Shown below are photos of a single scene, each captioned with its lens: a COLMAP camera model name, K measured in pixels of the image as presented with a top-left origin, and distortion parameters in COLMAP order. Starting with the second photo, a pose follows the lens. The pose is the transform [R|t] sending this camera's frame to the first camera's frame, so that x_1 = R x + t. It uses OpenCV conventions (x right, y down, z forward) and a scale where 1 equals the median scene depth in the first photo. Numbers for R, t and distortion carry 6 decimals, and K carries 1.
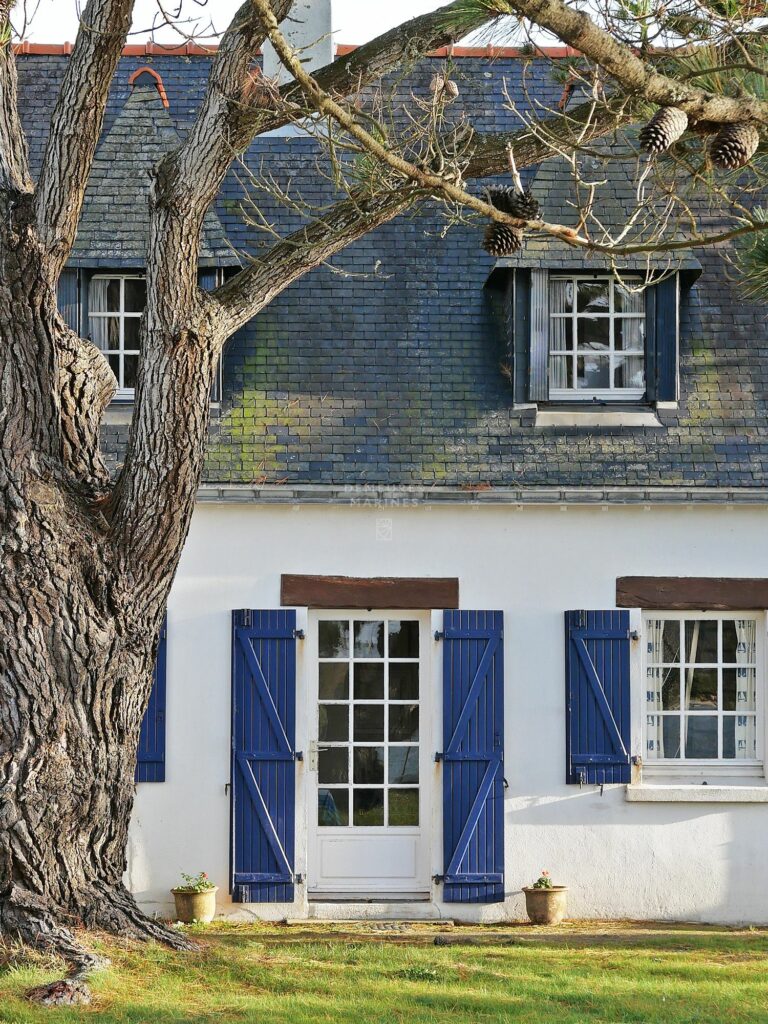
lens RADIAL K [[3631.1, 0, 385.5], [0, 3631.1, 512.1], [0, 0, 1]] dist [0.122927, 0.000000]
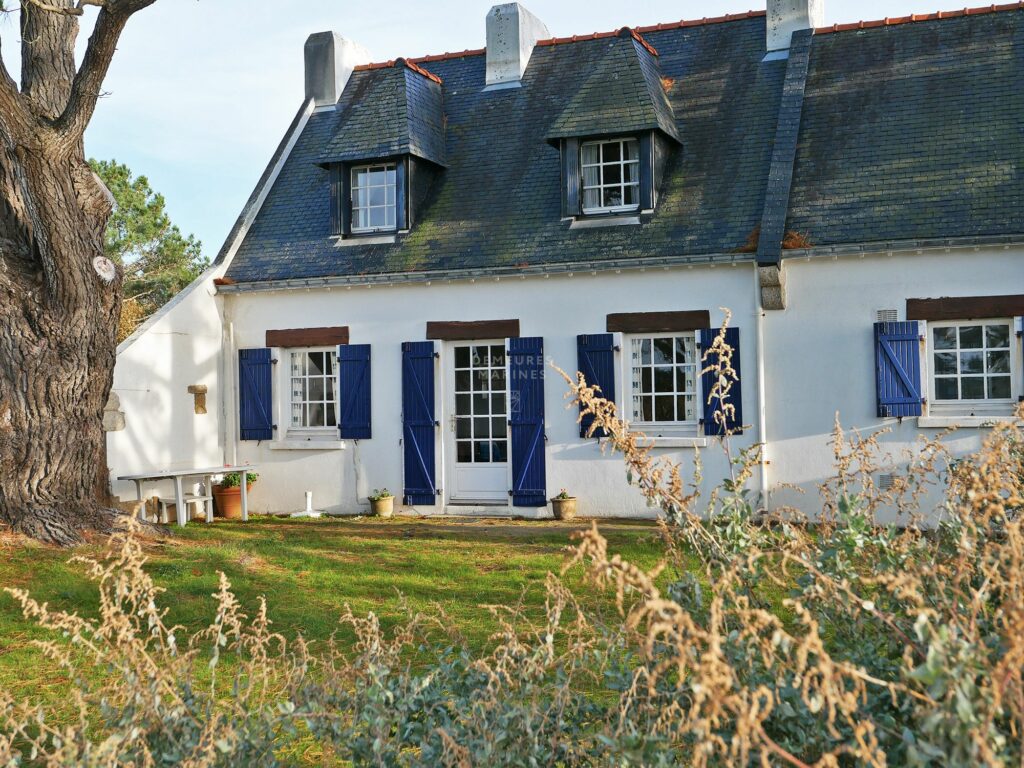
lens RADIAL K [[1298.7, 0, 498.4], [0, 1298.7, 368.9], [0, 0, 1]] dist [-0.001078, 0.000000]
pose [[0.915888, -0.031913, -0.400162, 0.258113], [0.040400, 0.999102, 0.012788, 0.033582], [0.399395, -0.027879, 0.916355, 0.429419]]
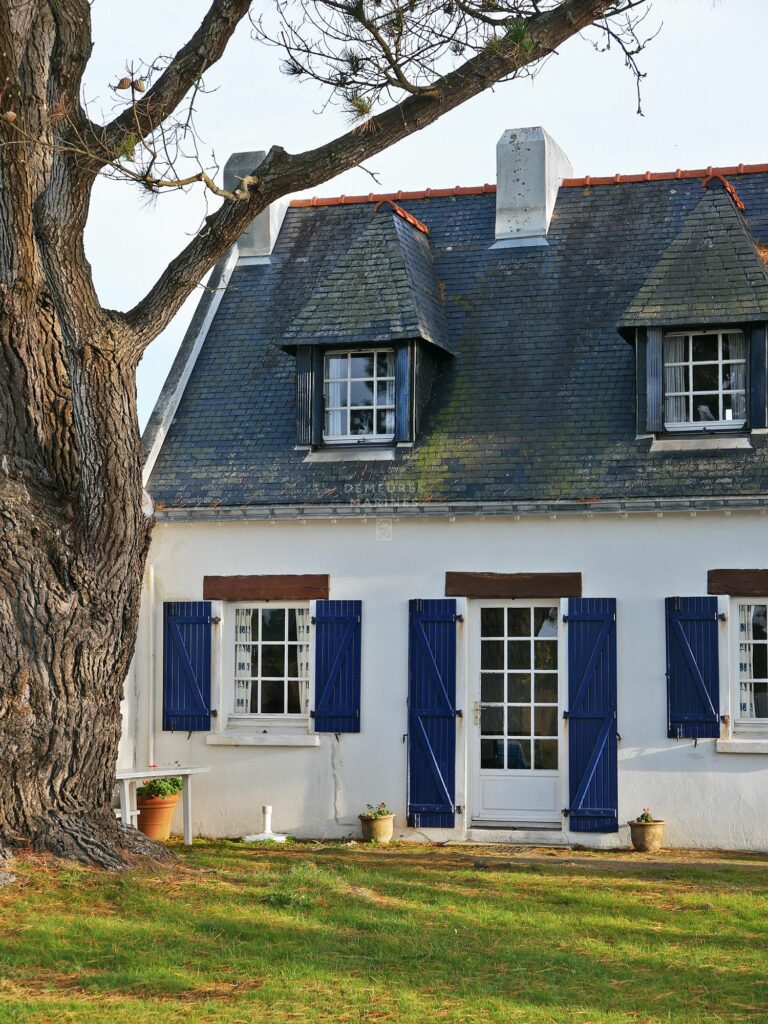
lens RADIAL K [[2100.3, 0, 348.5], [0, 2100.3, 512.1], [0, 0, 1]] dist [0.096444, 0.000000]
pose [[0.942201, -0.025306, -0.334091, 0.188589], [0.013749, 0.999224, -0.036911, 0.023016], [0.334766, 0.030184, 0.941818, 0.285568]]
